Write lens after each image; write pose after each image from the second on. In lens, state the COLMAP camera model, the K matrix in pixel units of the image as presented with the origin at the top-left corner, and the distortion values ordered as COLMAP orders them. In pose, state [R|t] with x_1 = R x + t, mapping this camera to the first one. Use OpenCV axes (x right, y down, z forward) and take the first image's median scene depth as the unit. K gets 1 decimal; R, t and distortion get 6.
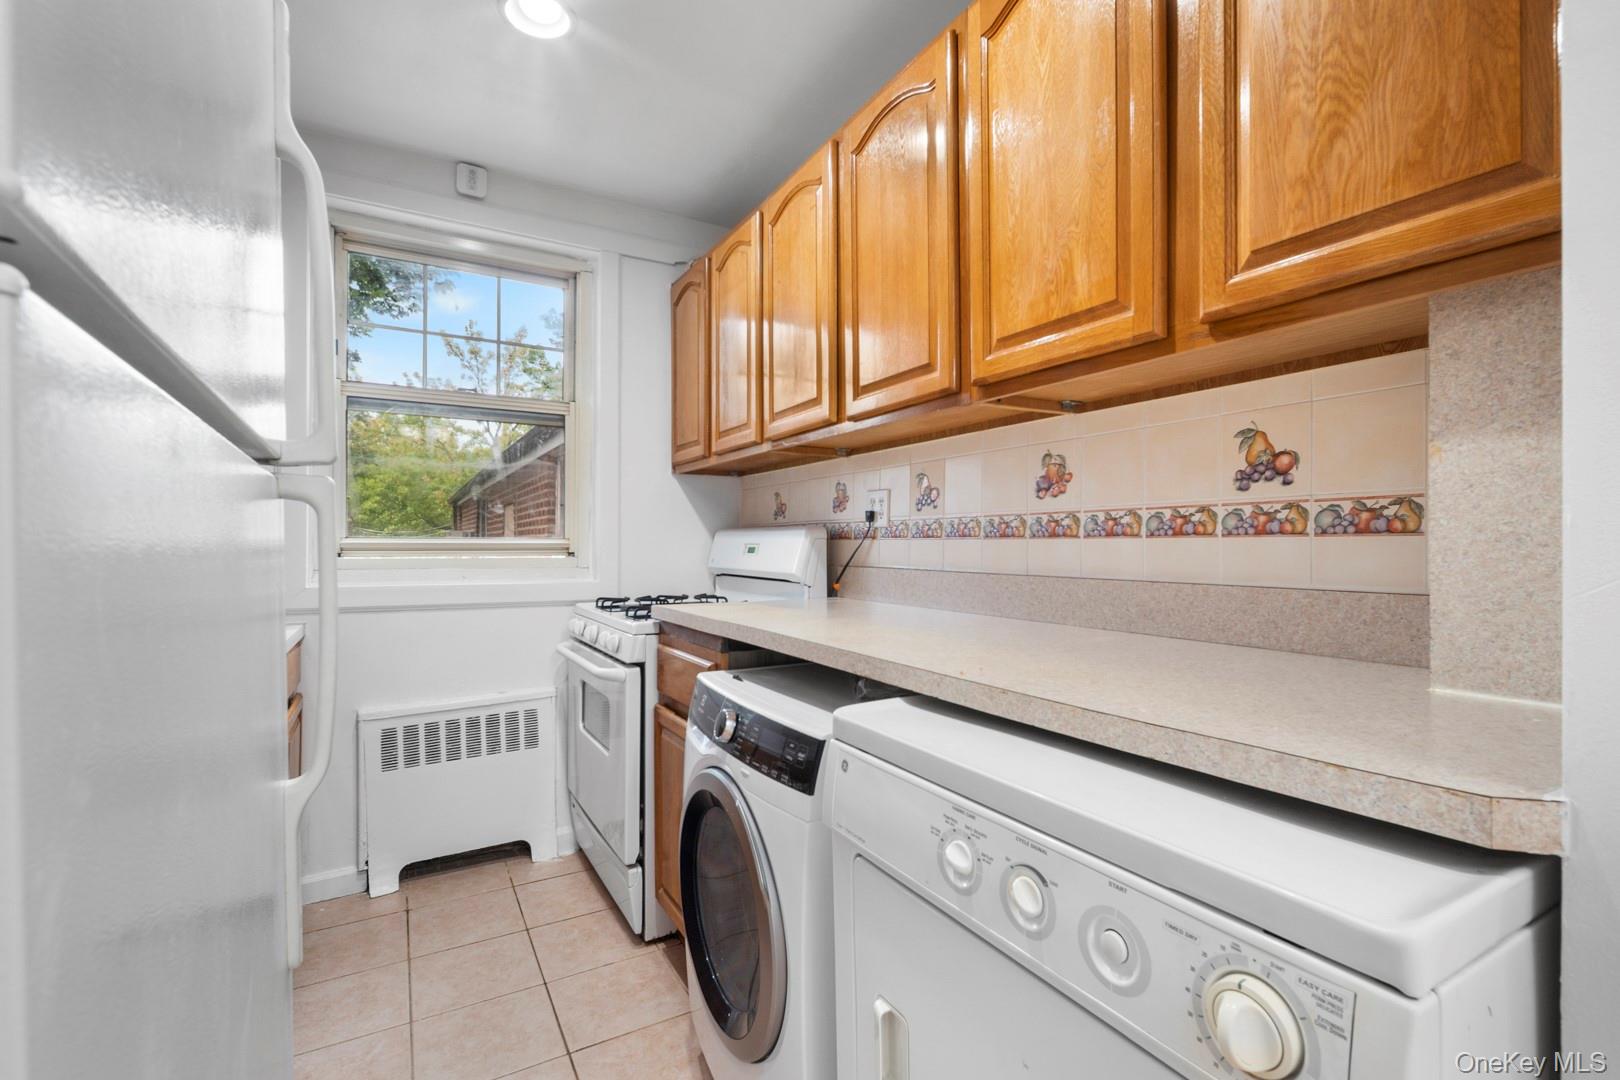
lens RADIAL K [[731.4, 0, 809.5], [0, 731.4, 543.7], [0, 0, 1]] dist [0.001497, 0.000102]
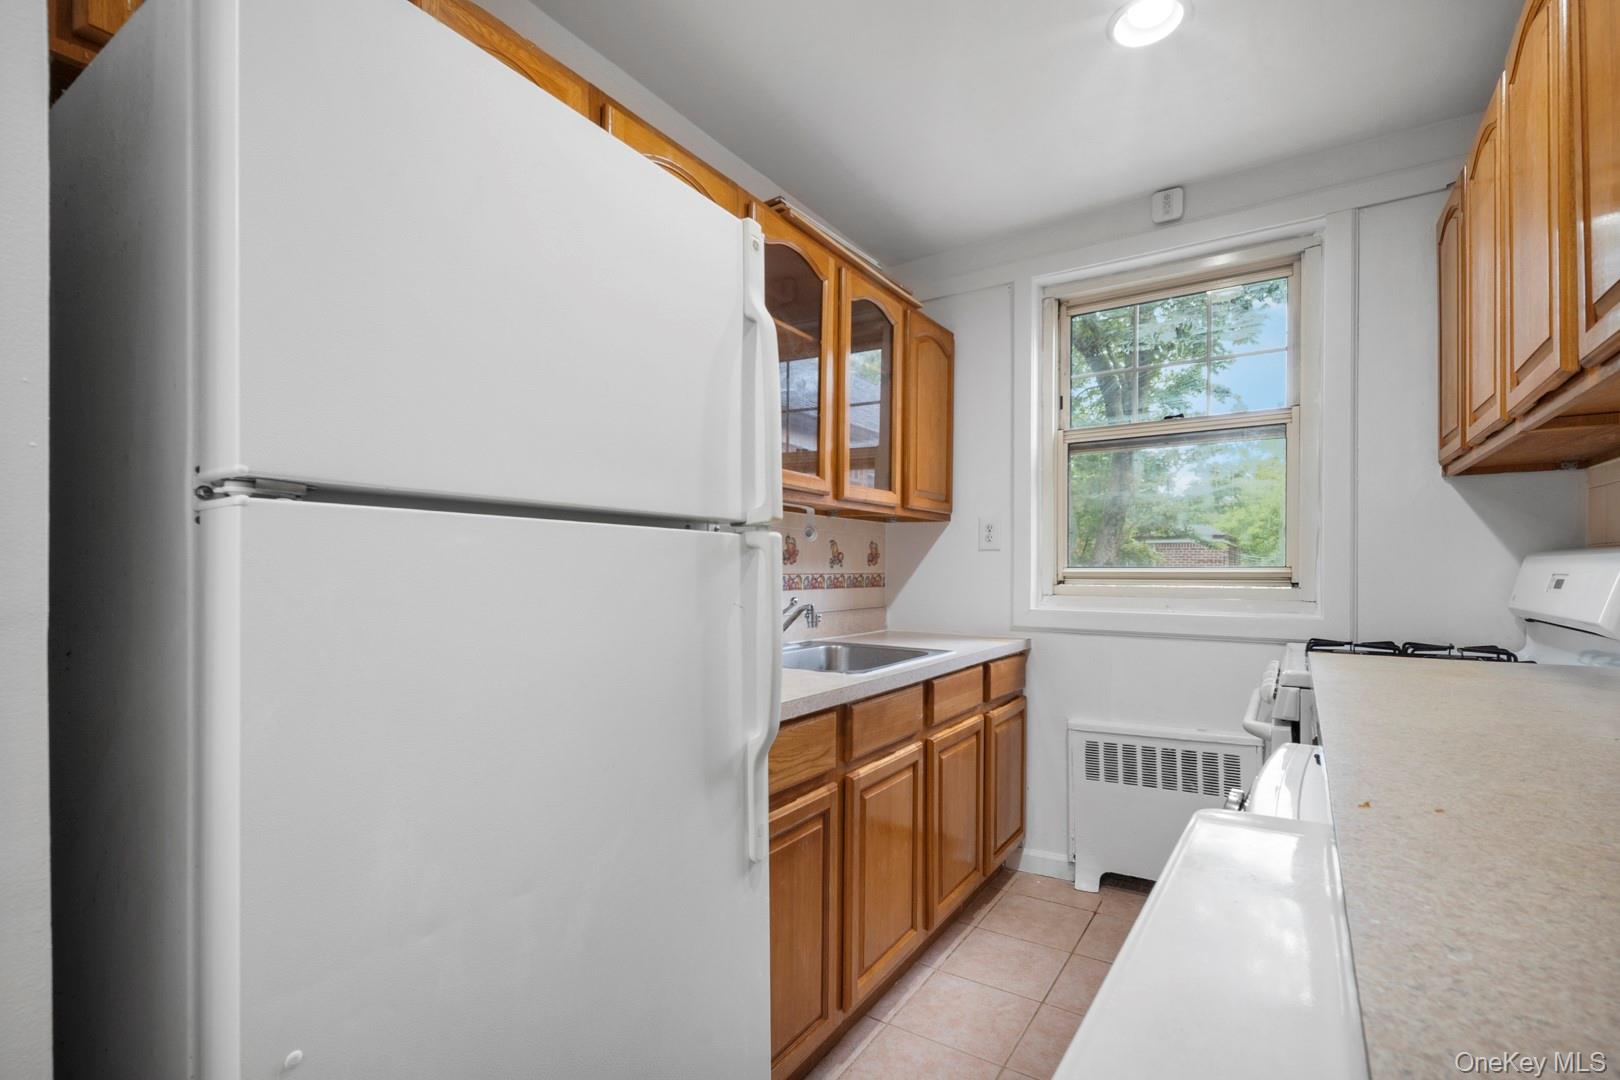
lens RADIAL K [[731.4, 0, 808.8], [0, 731.4, 568.5], [0, 0, 1]] dist [0.001497, 0.000102]
pose [[0.446921, -0.002568, -0.894570, 0.209153], [0.004765, 0.999989, -0.000490, -0.008317], [0.894561, -0.004044, 0.446928, 0.125754]]
